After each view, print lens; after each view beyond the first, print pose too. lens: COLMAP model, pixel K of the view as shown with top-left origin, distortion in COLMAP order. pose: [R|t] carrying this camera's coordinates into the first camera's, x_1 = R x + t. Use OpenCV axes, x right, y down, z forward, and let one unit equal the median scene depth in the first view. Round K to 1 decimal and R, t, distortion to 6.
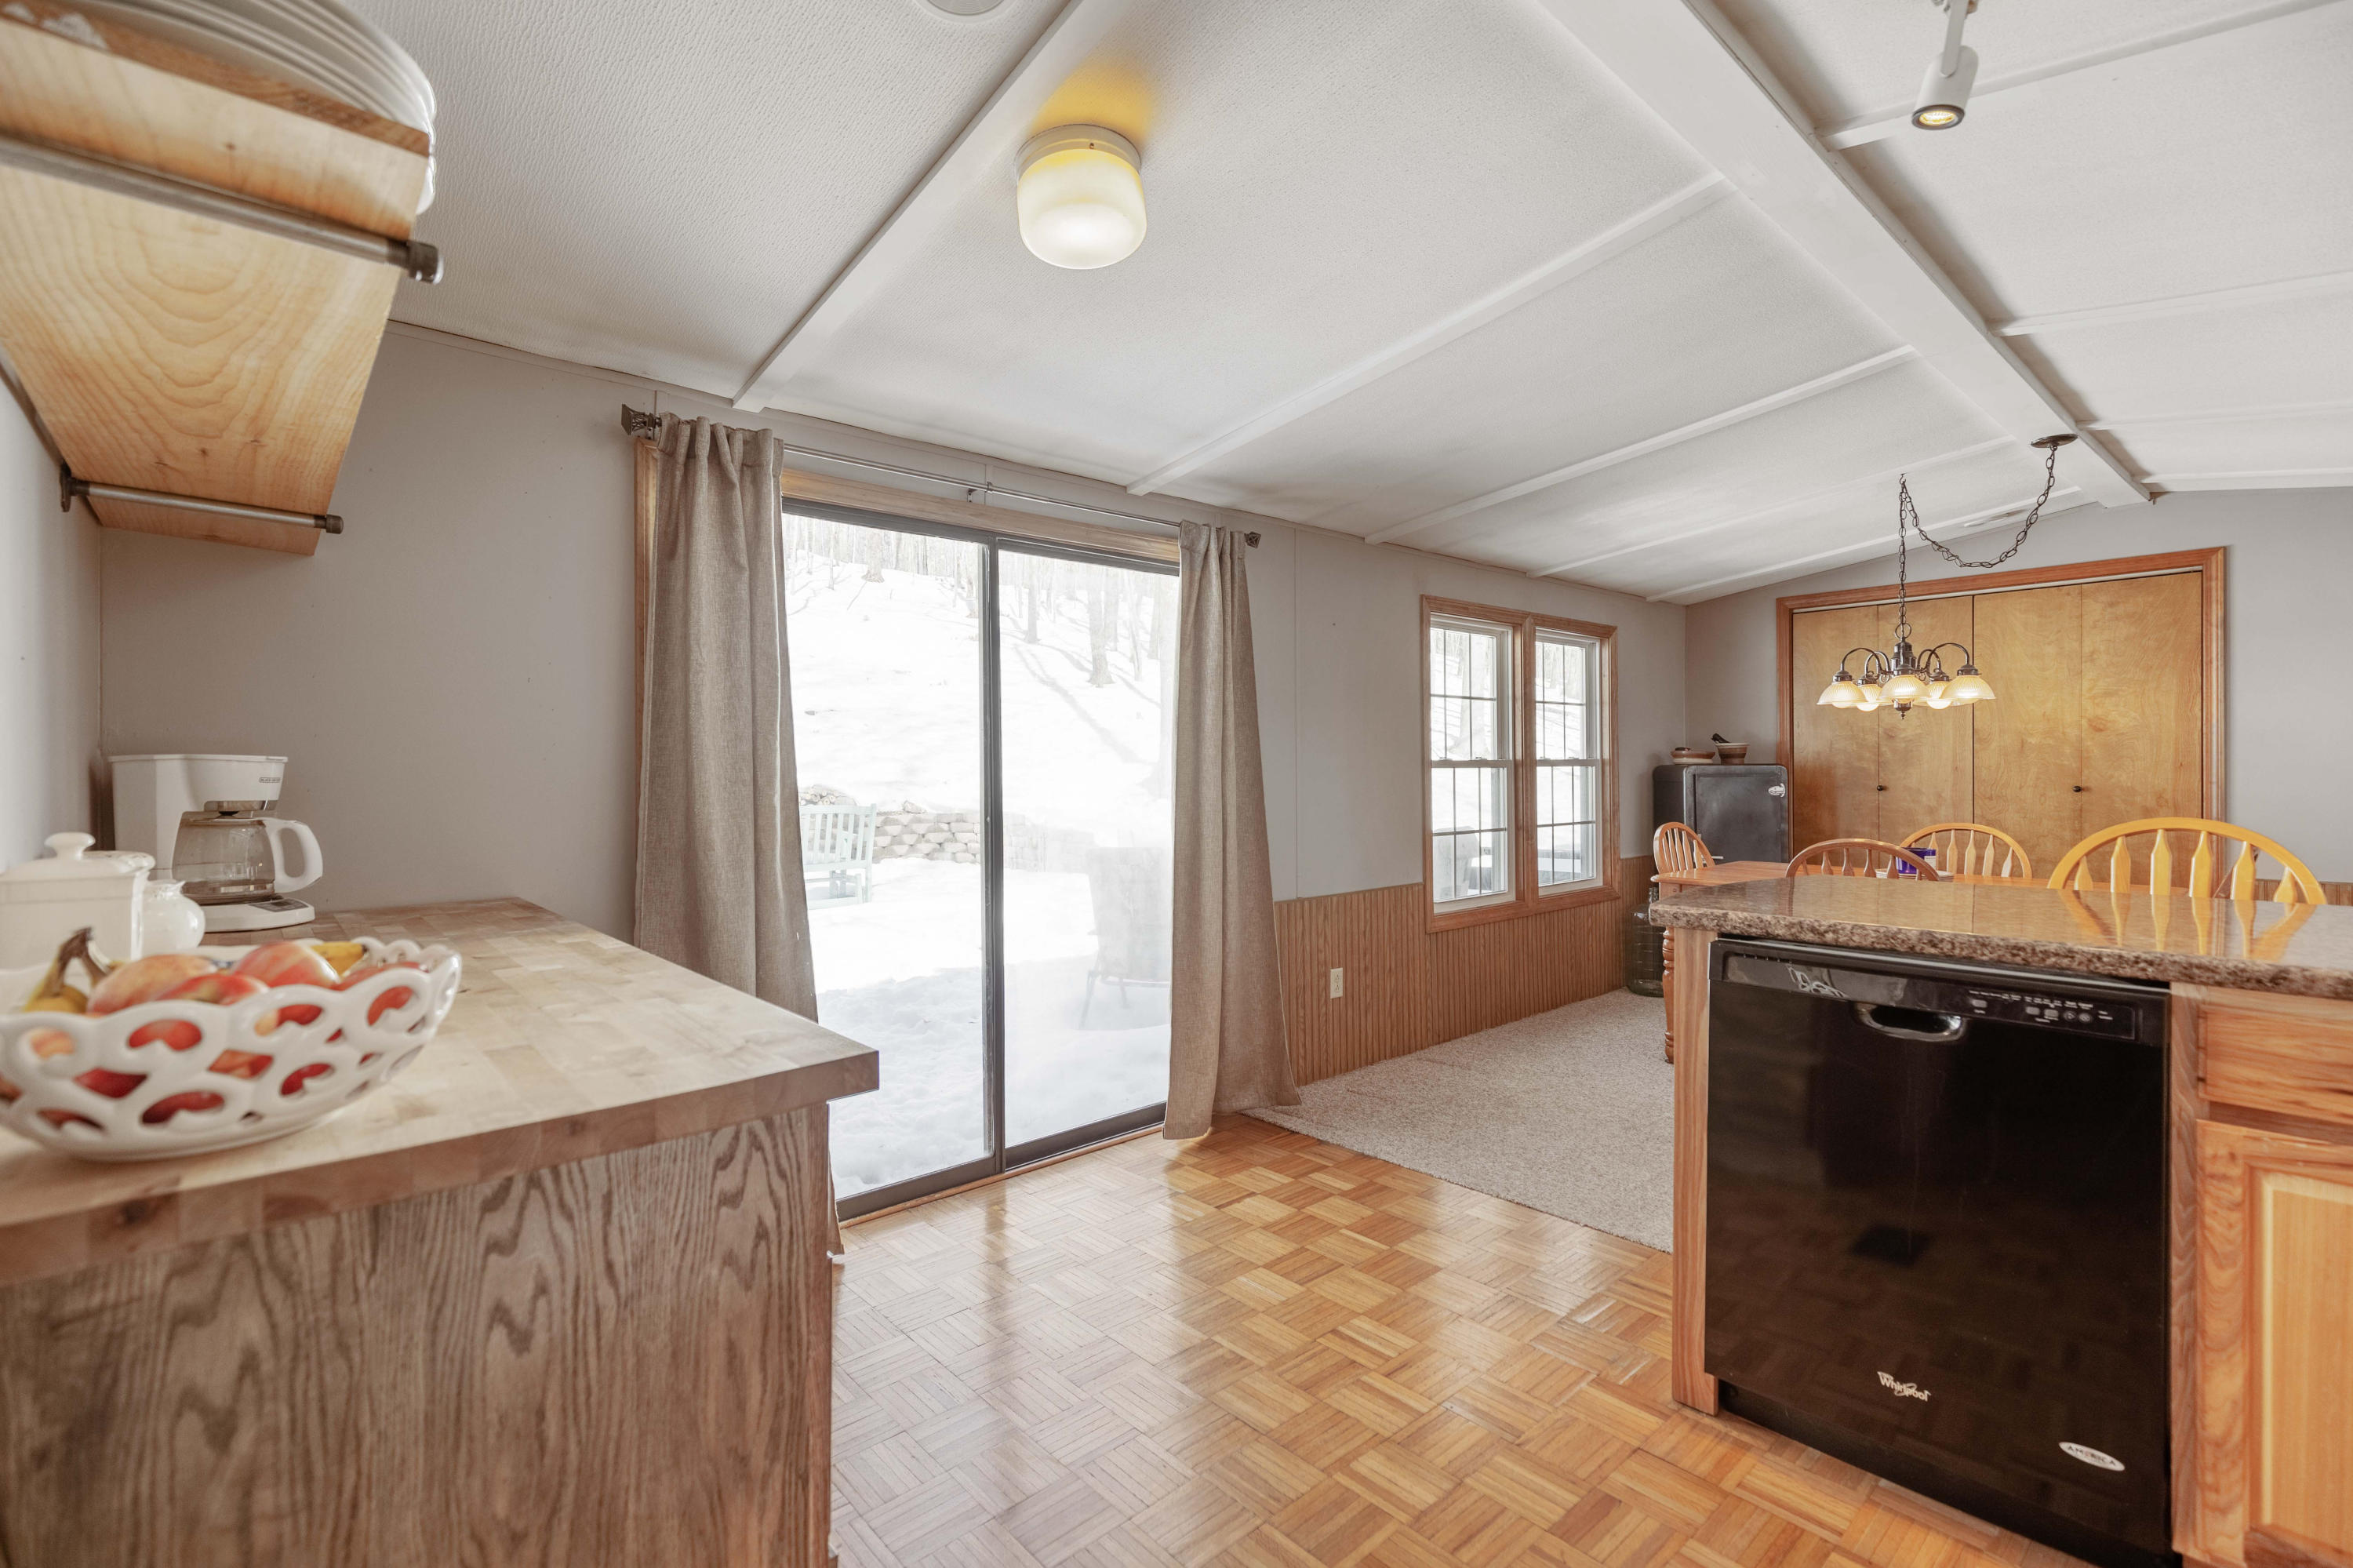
lens RADIAL K [[1037.0, 0, 1183.5], [0, 1037.0, 775.0], [0, 0, 1]] dist [-0.000900, -0.000252]
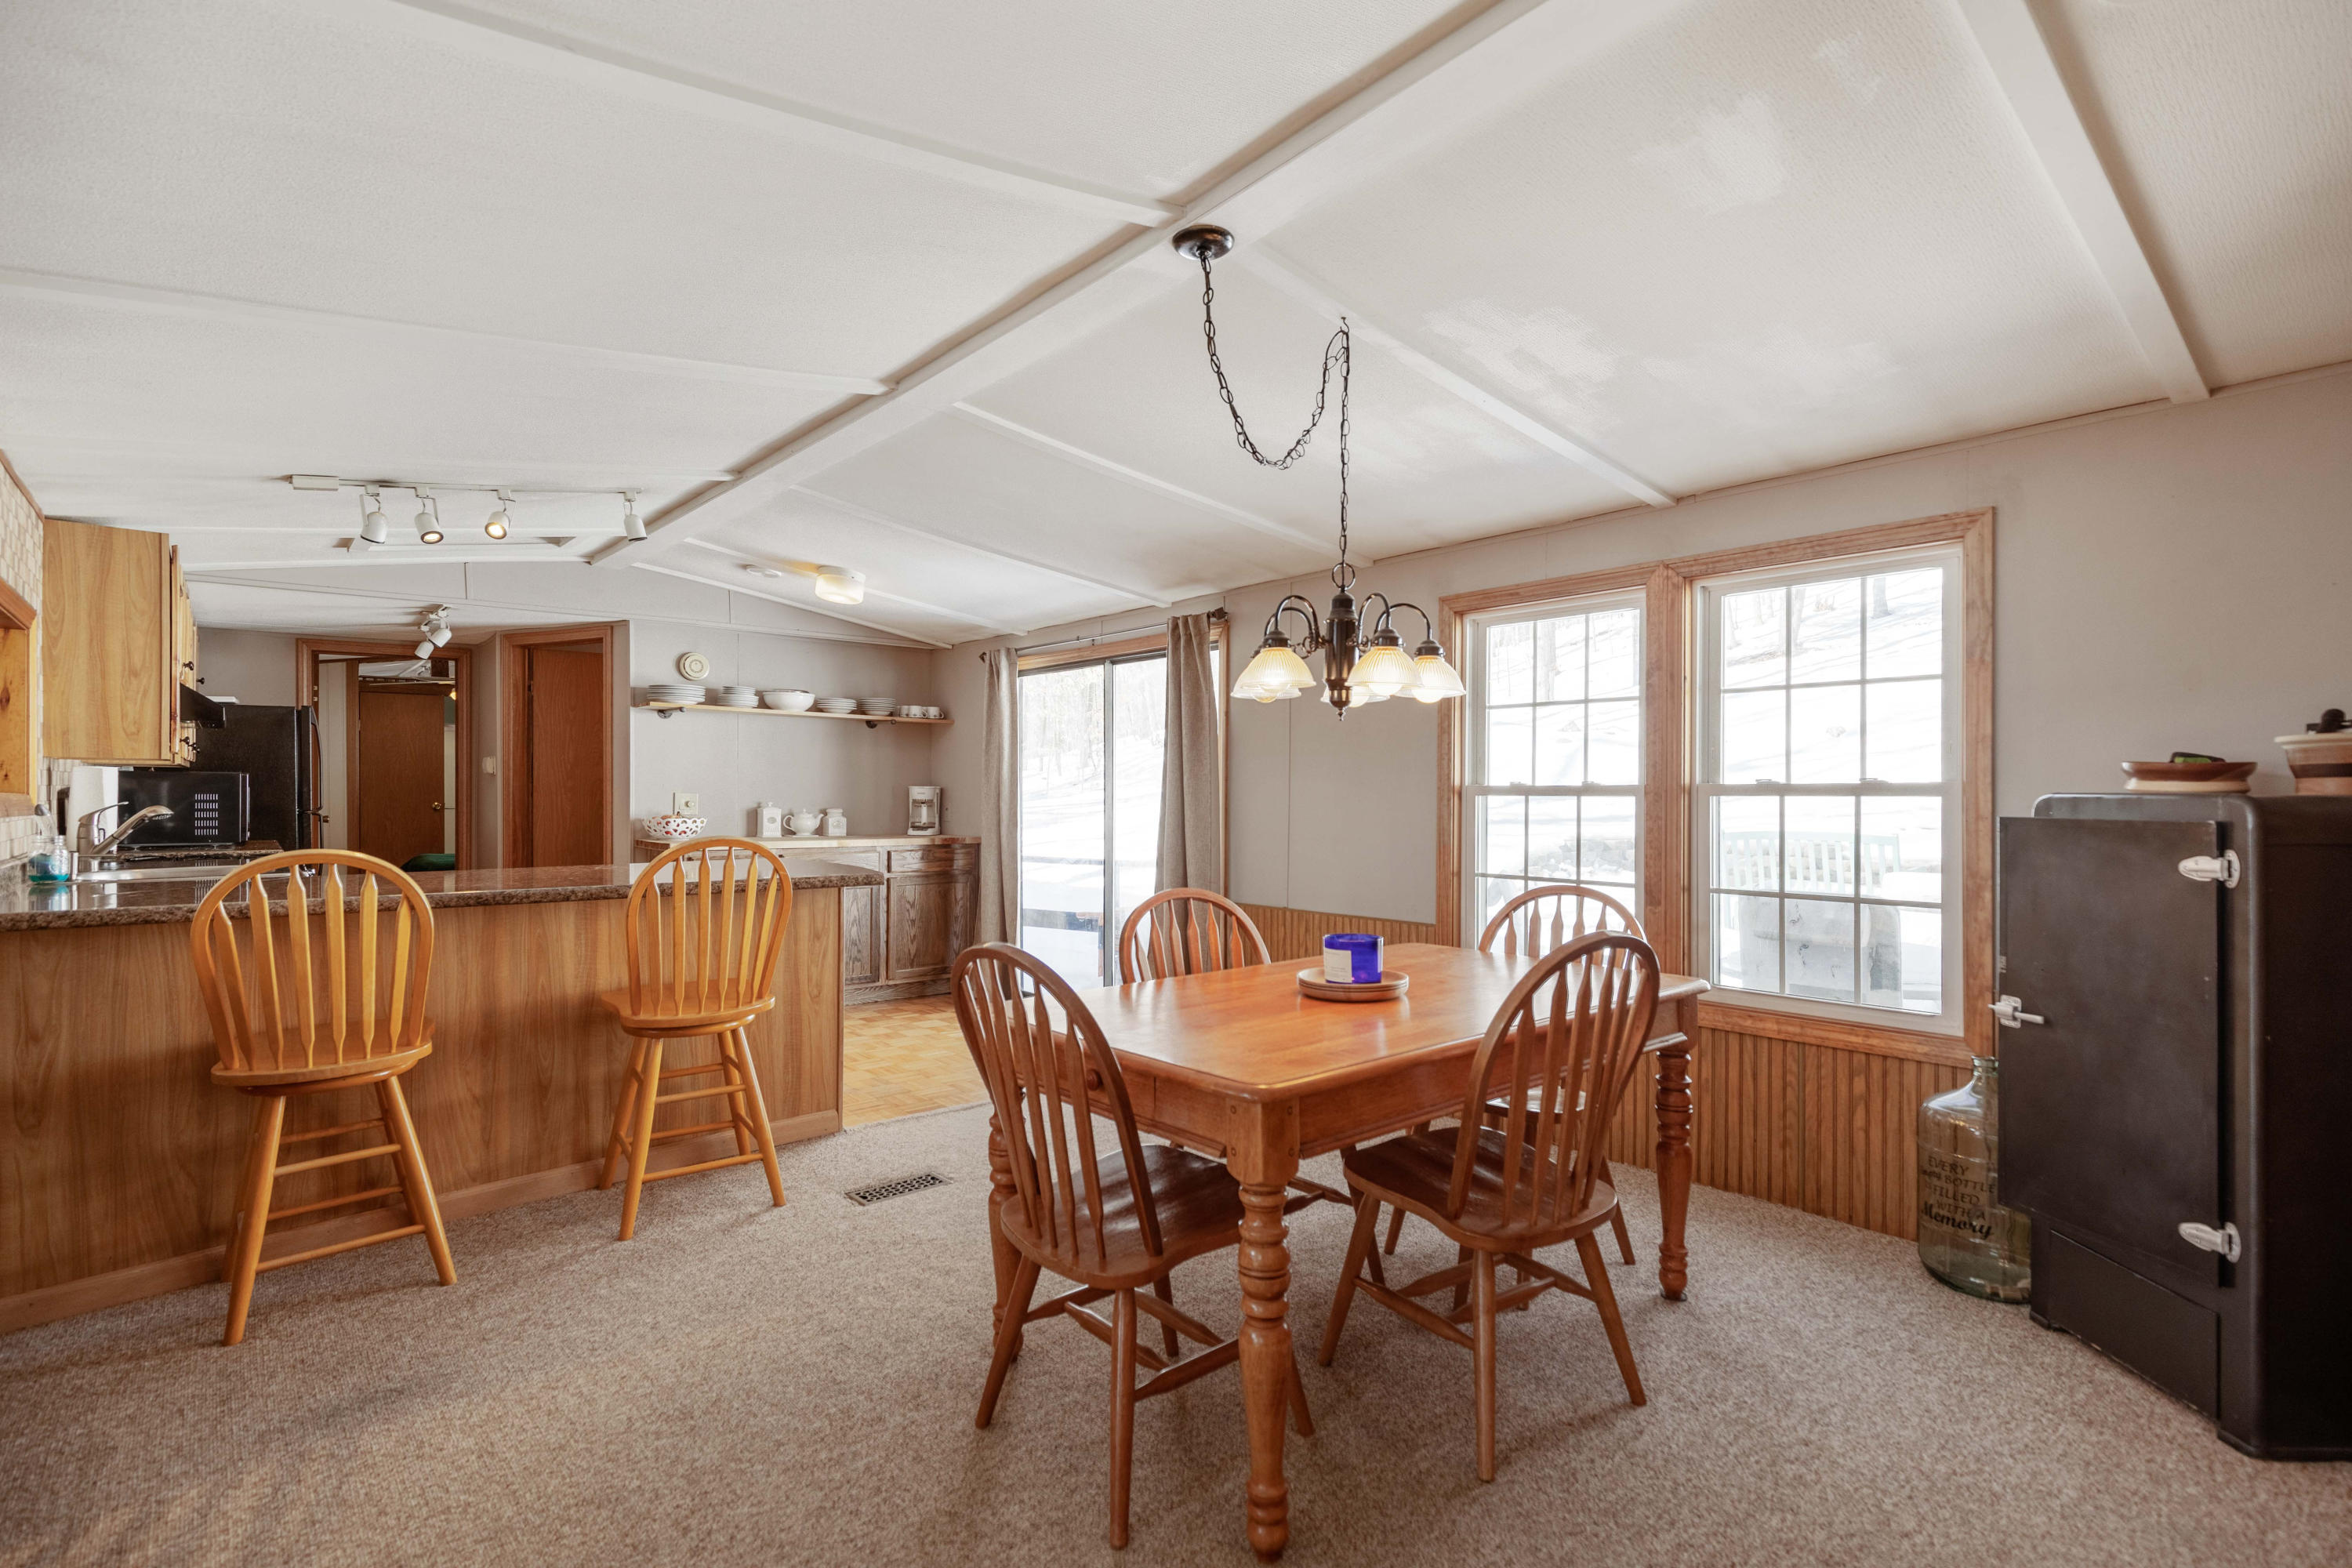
lens RADIAL K [[1080.6, 0, 1176.0], [0, 1080.6, 784.0], [0, 0, 1]] dist [-0.000639, -0.000004]
pose [[-0.016933, 0.001152, -0.999856, 1.417246], [-0.007135, 0.999974, 0.001273, -0.018404], [0.999831, 0.007156, -0.016924, 0.989136]]
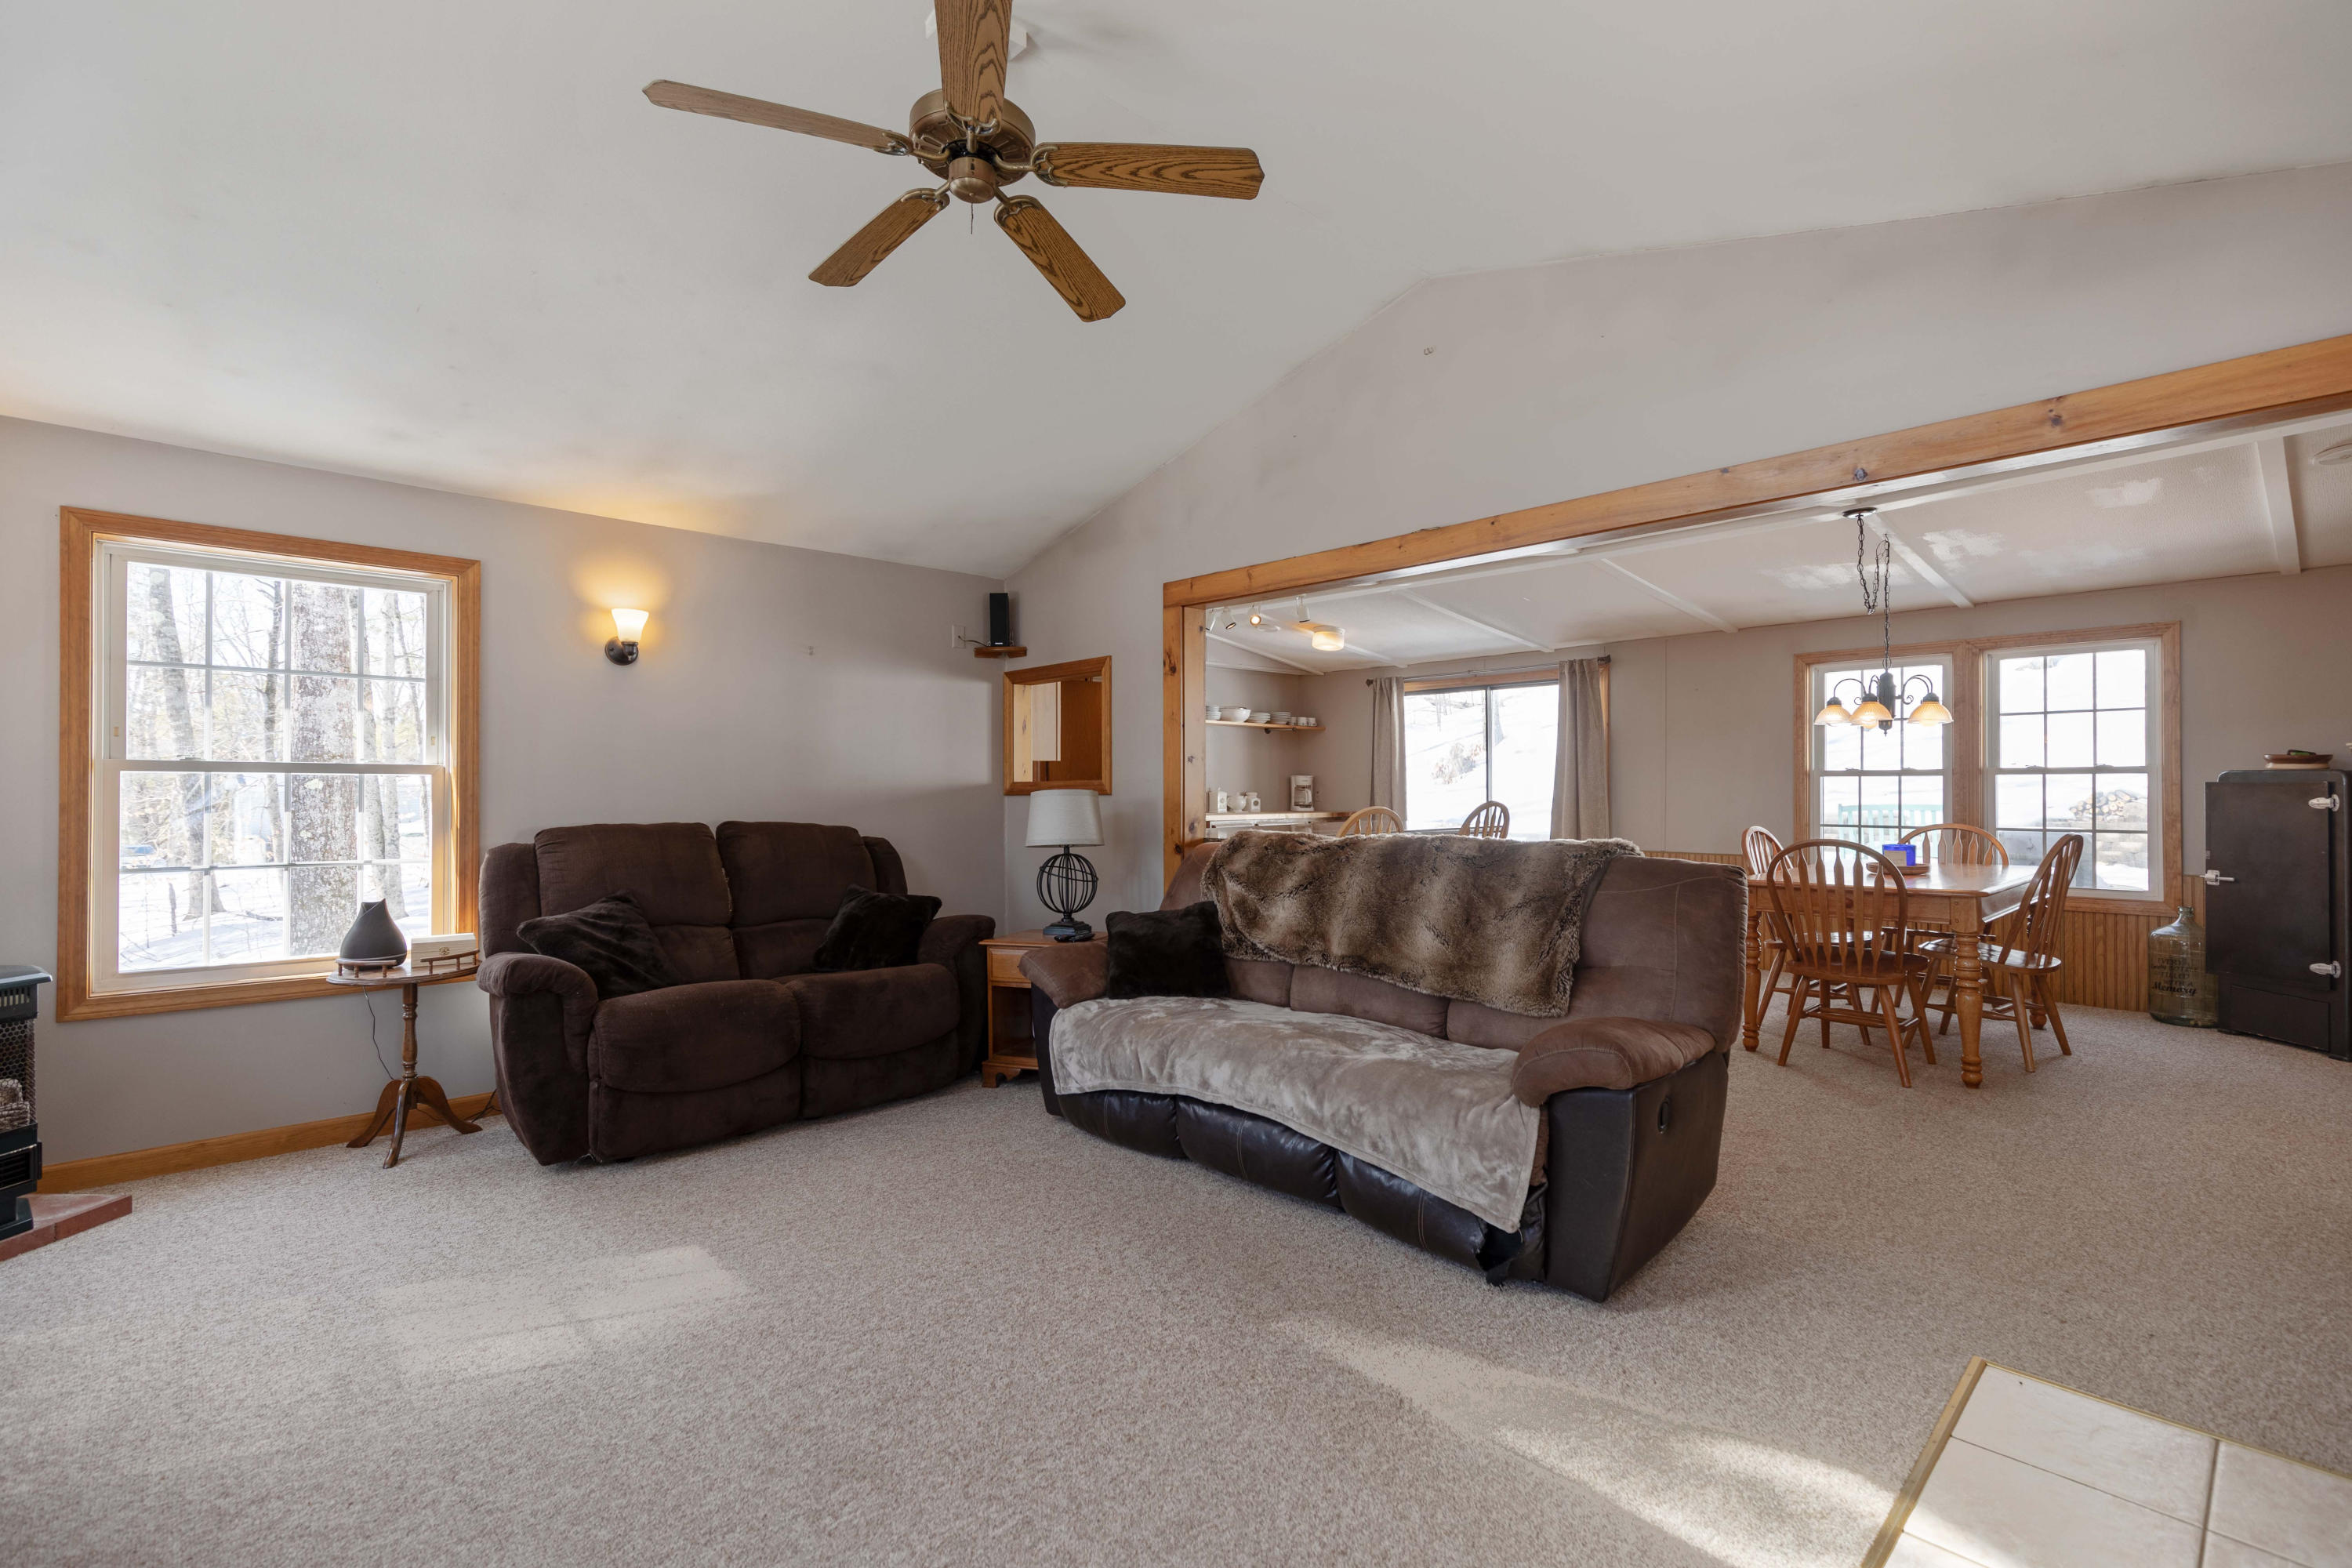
lens RADIAL K [[1036.5, 0, 1183.0], [0, 1036.5, 775.0], [0, 0, 1]] dist [-0.000900, -0.000252]
pose [[0.021781, 0.000940, -0.999762, 2.014132], [0.001241, 0.999999, 0.000968, -0.012669], [0.999762, -0.001262, 0.021780, 0.172895]]
